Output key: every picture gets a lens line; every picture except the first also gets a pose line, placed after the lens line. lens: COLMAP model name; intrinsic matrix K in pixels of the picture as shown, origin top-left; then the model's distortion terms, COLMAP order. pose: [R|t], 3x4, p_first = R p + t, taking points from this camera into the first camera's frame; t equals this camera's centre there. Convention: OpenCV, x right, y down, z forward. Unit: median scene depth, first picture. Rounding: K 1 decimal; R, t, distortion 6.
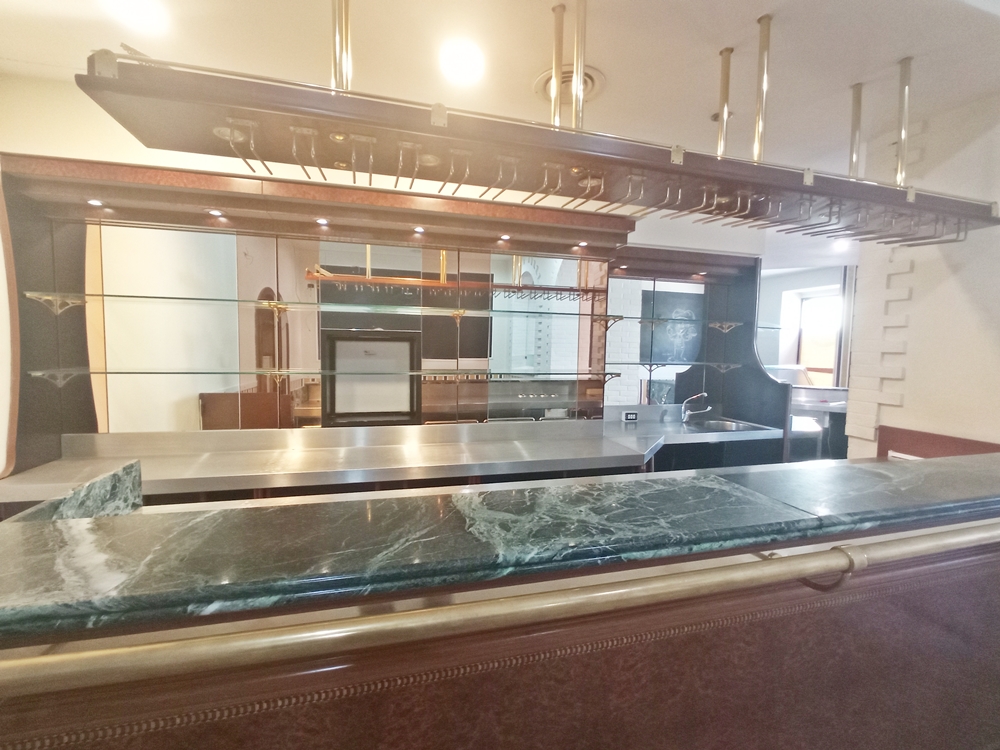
lens RADIAL K [[448.8, 0, 503.1], [0, 448.8, 381.6], [0, 0, 1]] dist [-0.004822, -0.001583]
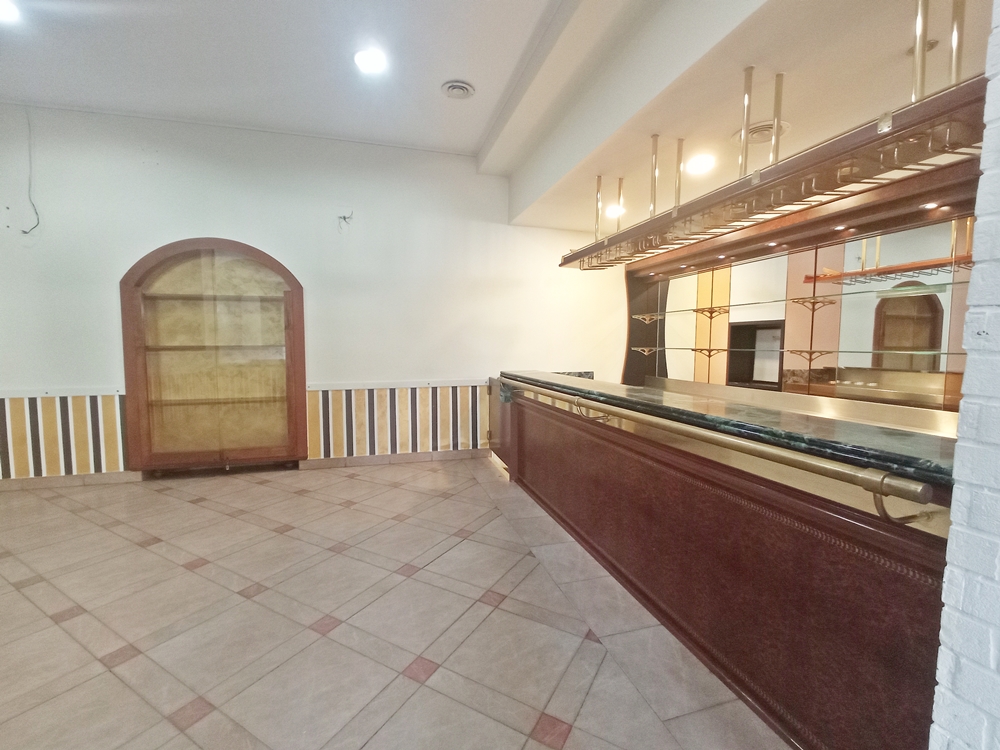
lens RADIAL K [[448.8, 0, 503.4], [0, 448.8, 371.7], [0, 0, 1]] dist [-0.004822, -0.001583]
pose [[-0.010026, 0.055258, -0.998422, 1.205010], [-0.074022, 0.995692, 0.055850, 0.023854], [0.997206, 0.074465, -0.005892, 0.244976]]
